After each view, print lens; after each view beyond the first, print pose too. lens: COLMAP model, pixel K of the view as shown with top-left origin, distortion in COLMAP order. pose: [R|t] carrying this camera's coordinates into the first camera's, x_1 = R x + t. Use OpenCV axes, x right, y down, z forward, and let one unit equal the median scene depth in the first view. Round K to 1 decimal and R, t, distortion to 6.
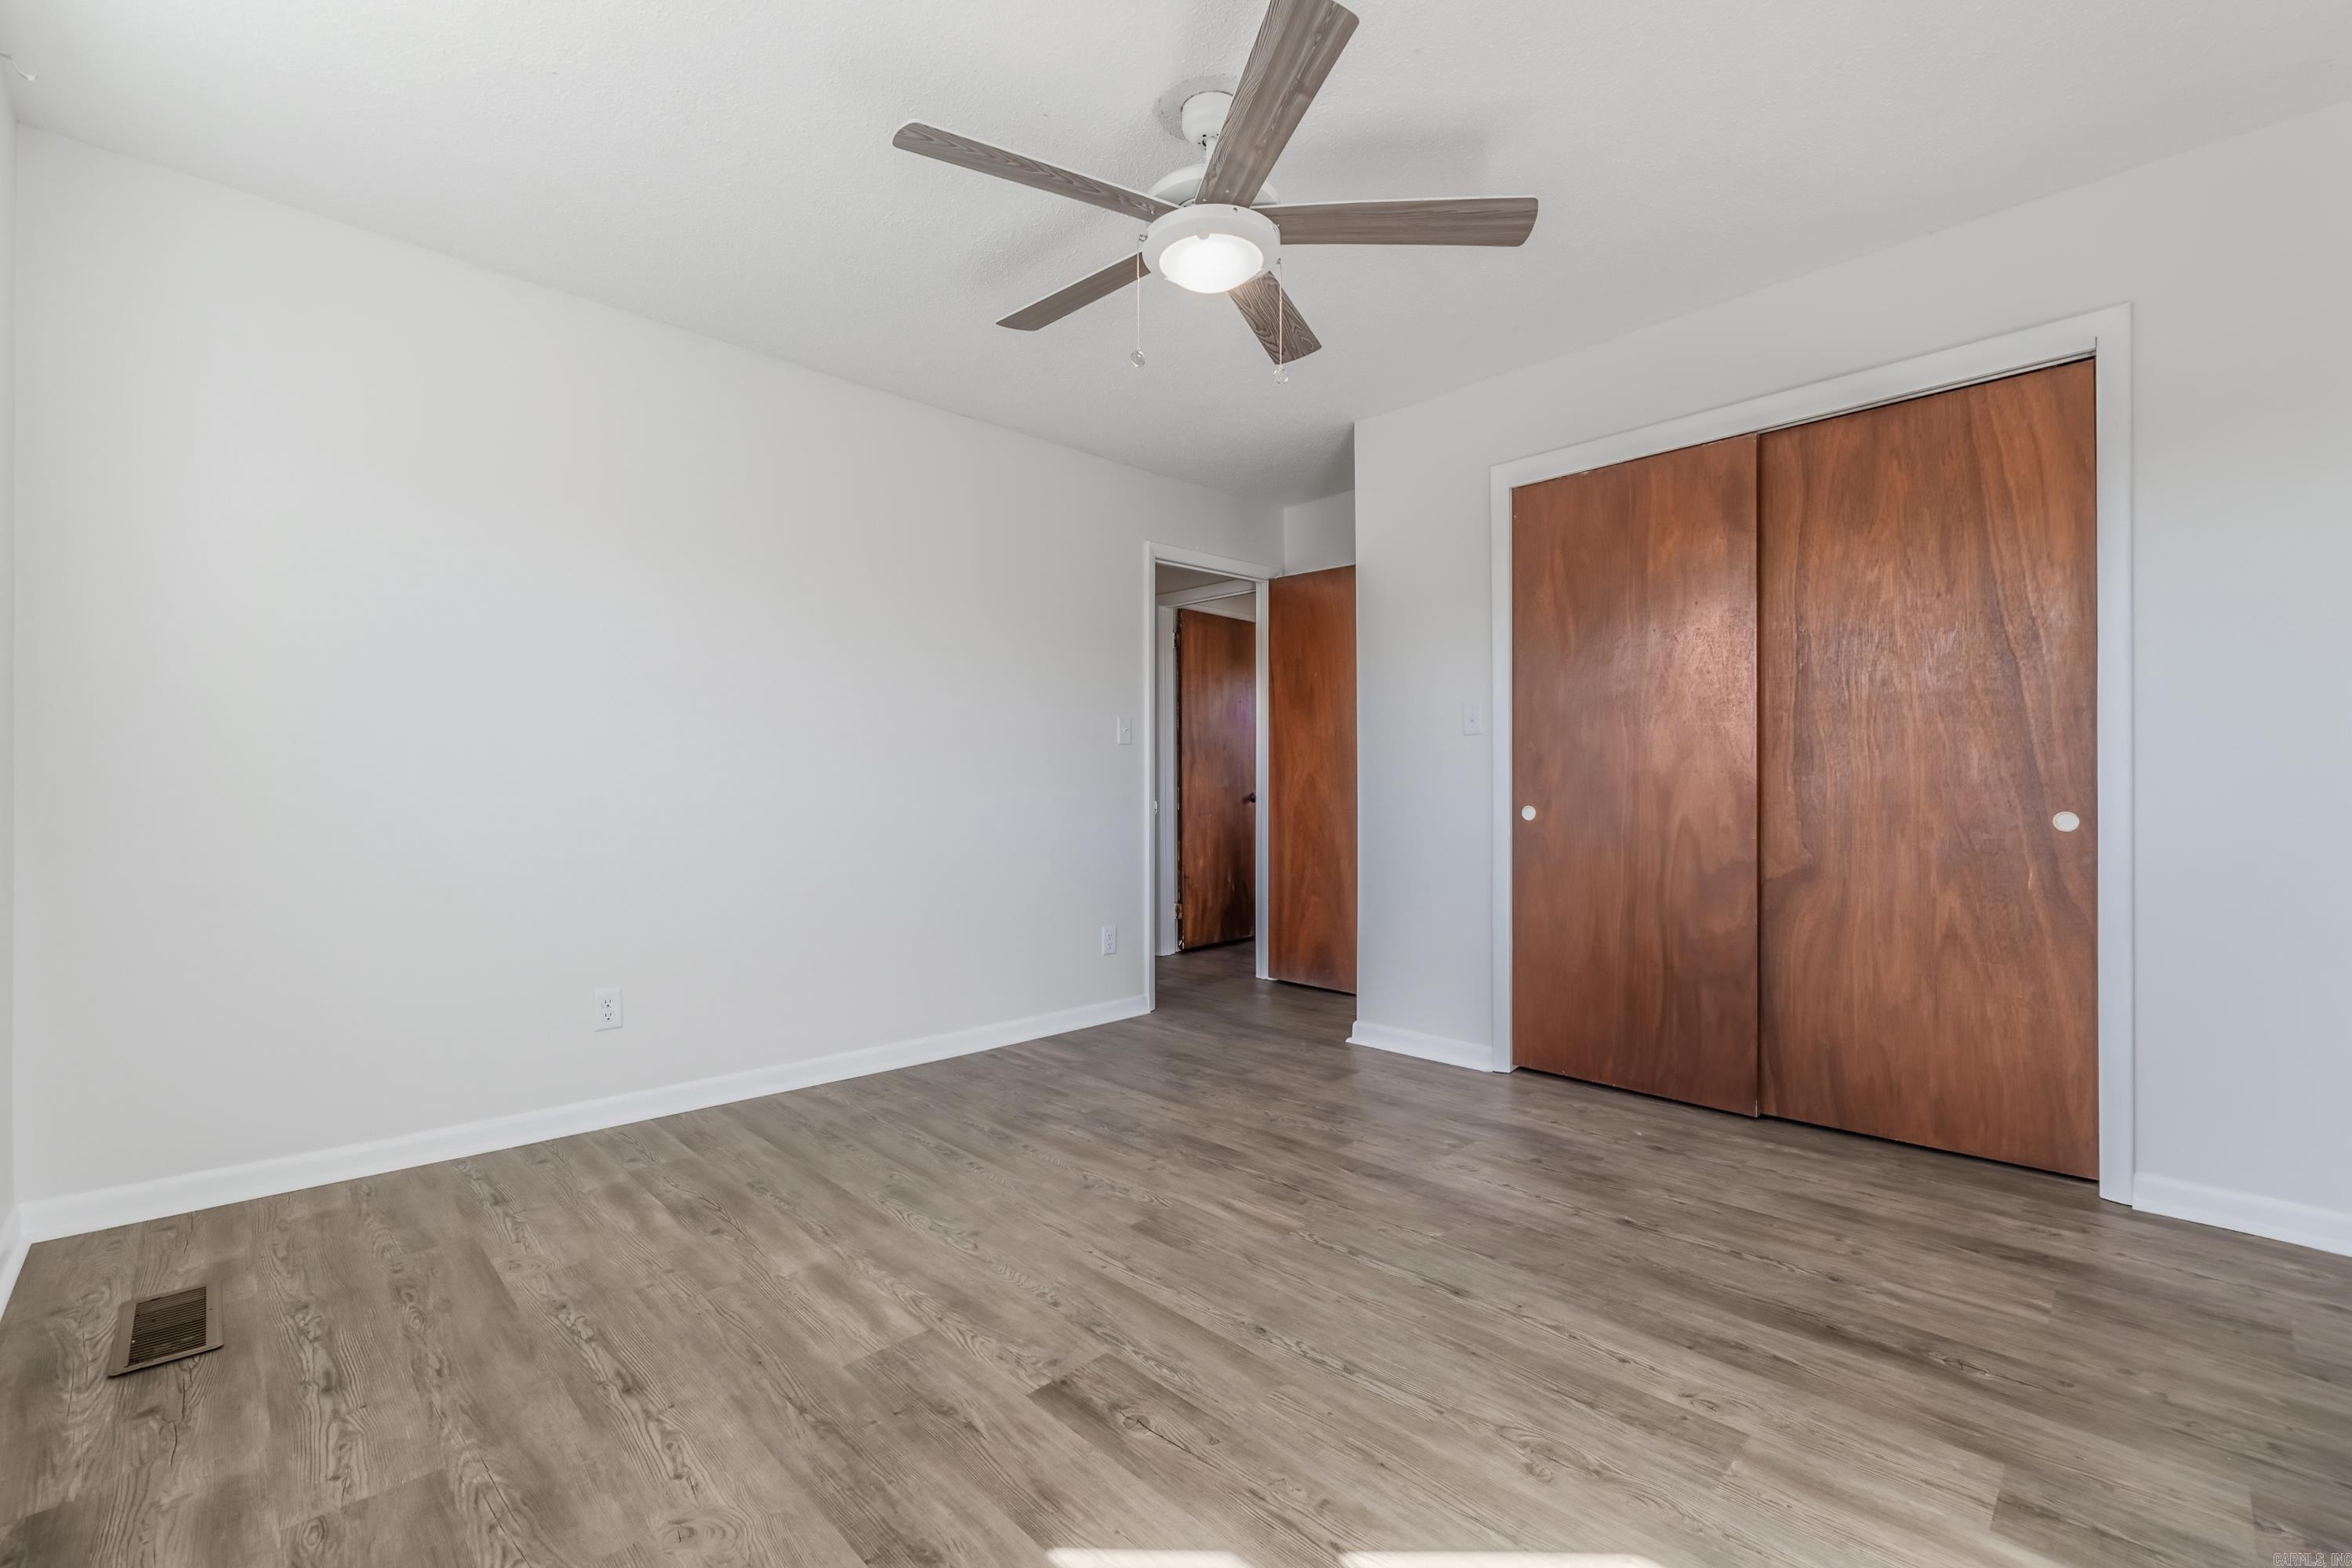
lens RADIAL K [[997.1, 0, 1181.7], [0, 997.1, 782.0], [0, 0, 1]] dist [-0.005153, -0.000028]
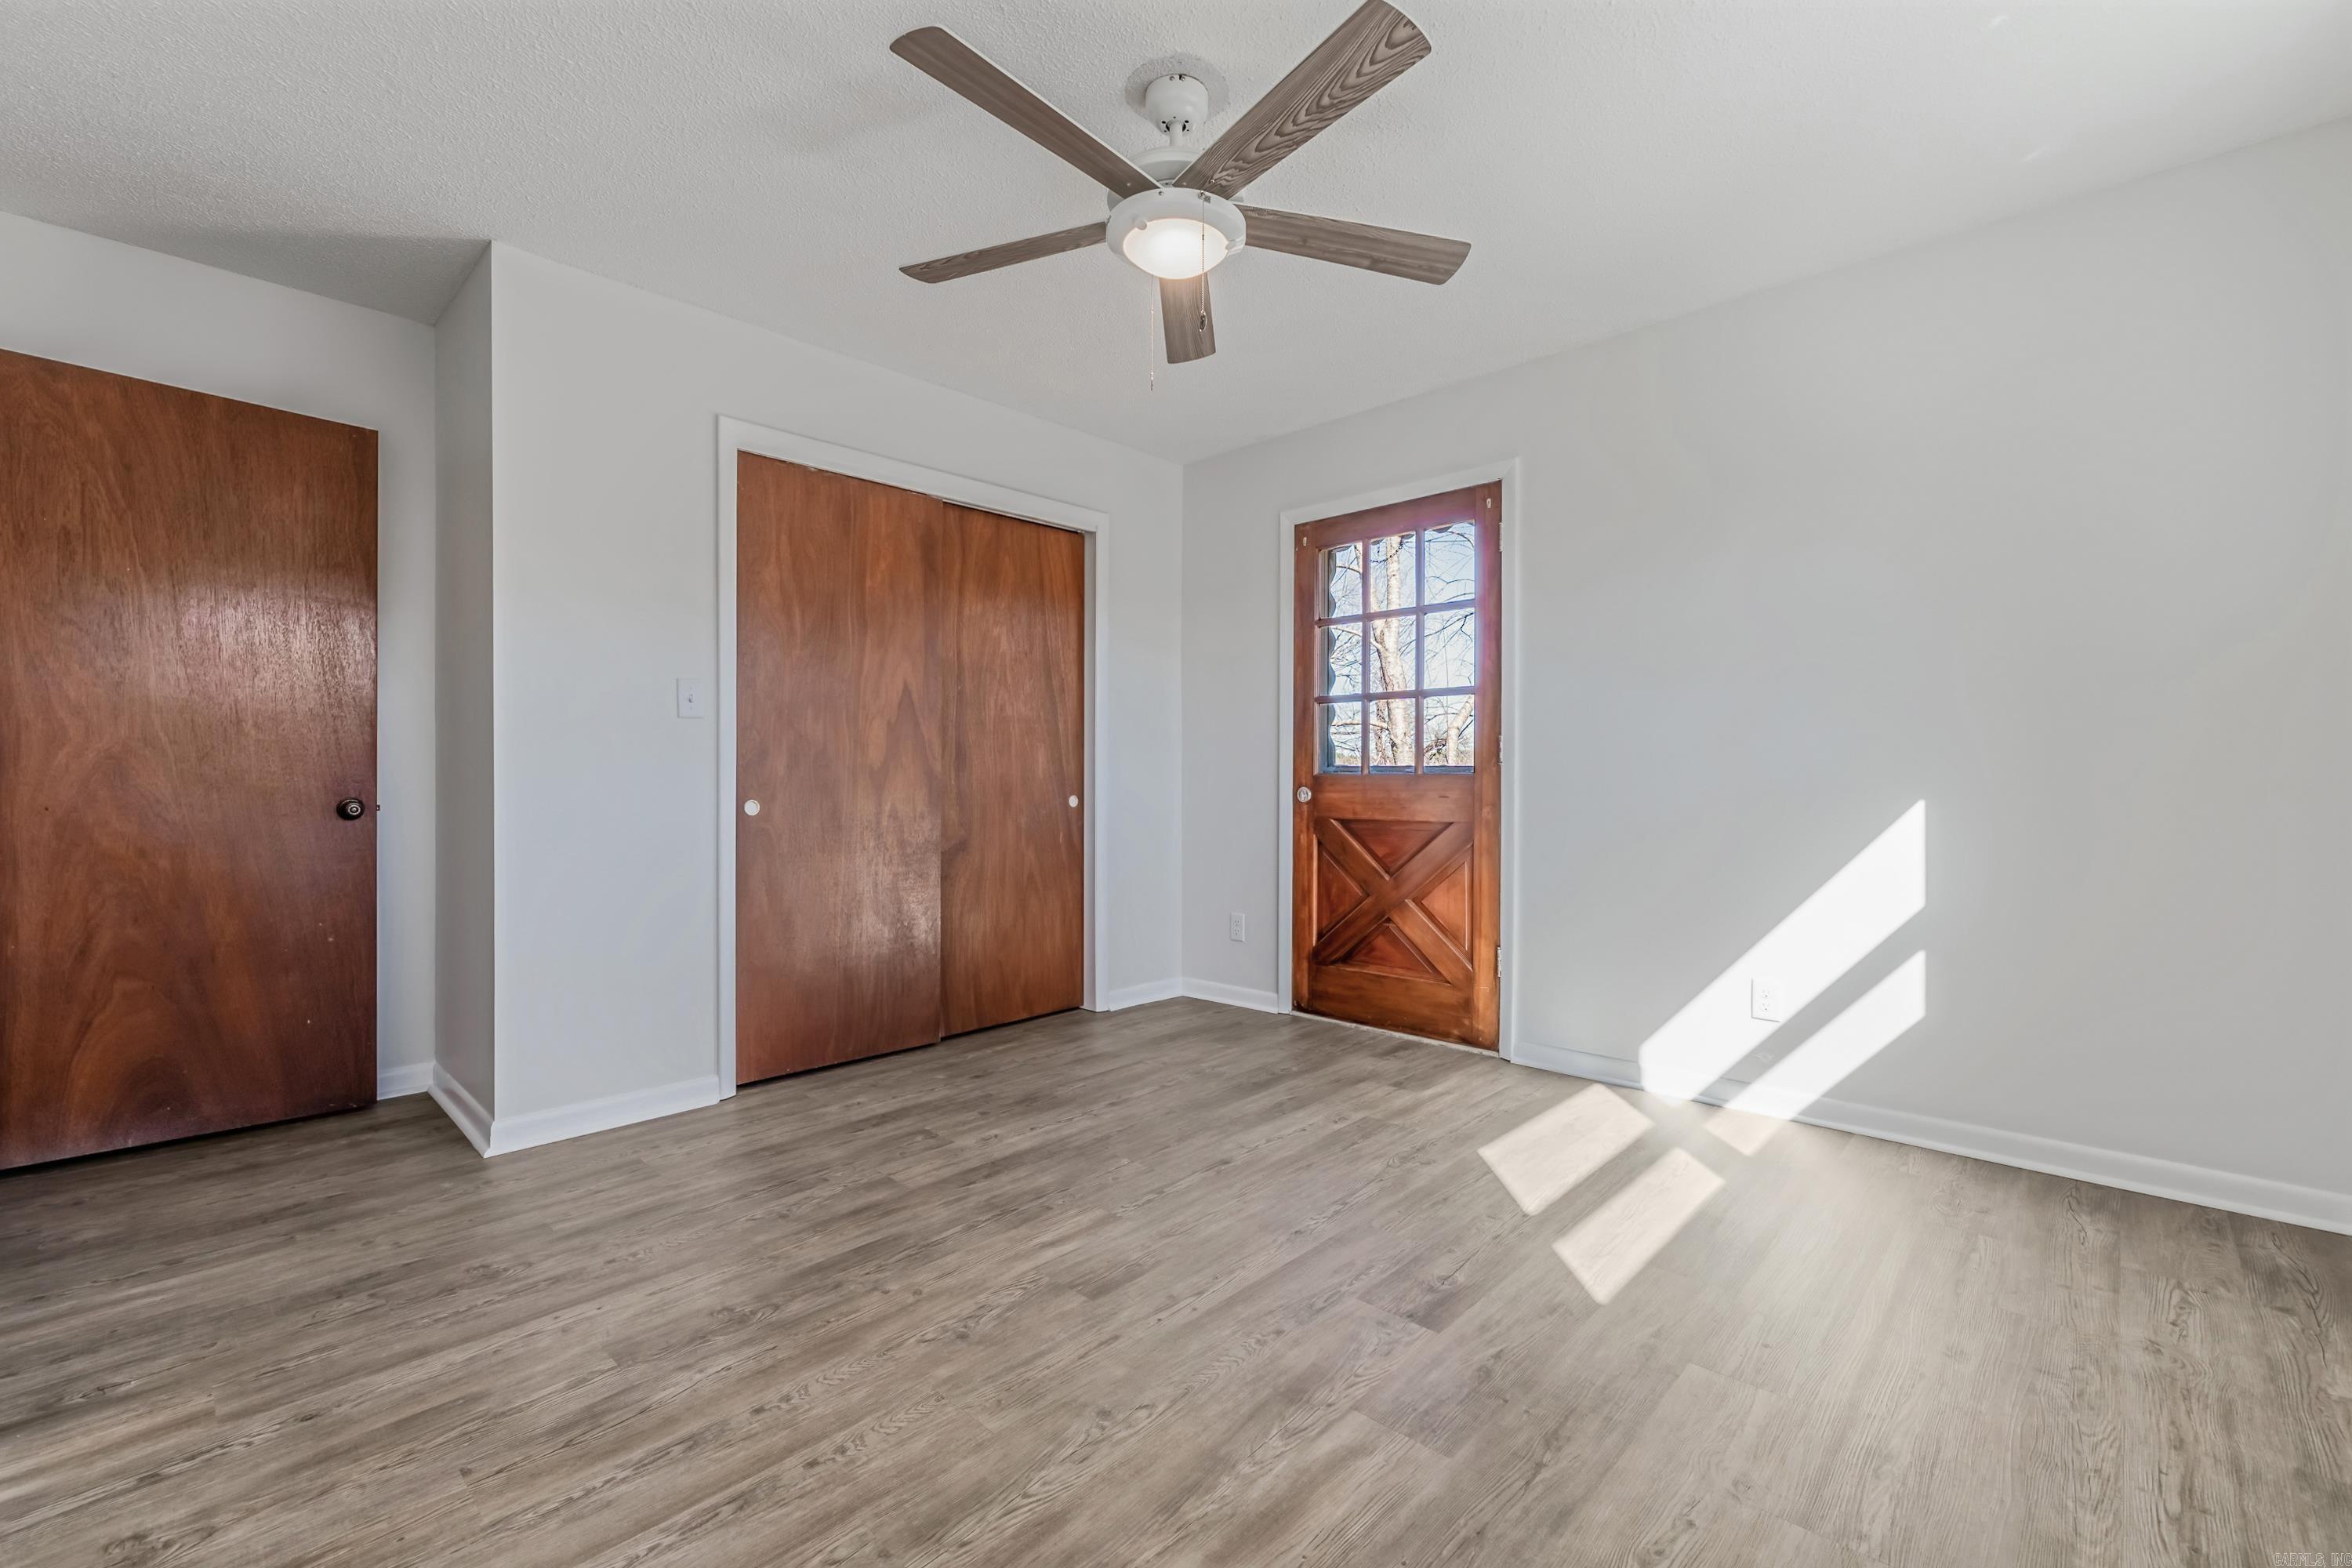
lens RADIAL K [[997.1, 0, 1176.2], [0, 997.1, 788.1], [0, 0, 1]] dist [-0.005153, -0.000028]
pose [[-0.041315, -0.004561, 0.999136, -0.788884], [-0.007314, 0.999964, 0.004263, 0.008357], [-0.999119, -0.007132, -0.041347, 0.853014]]
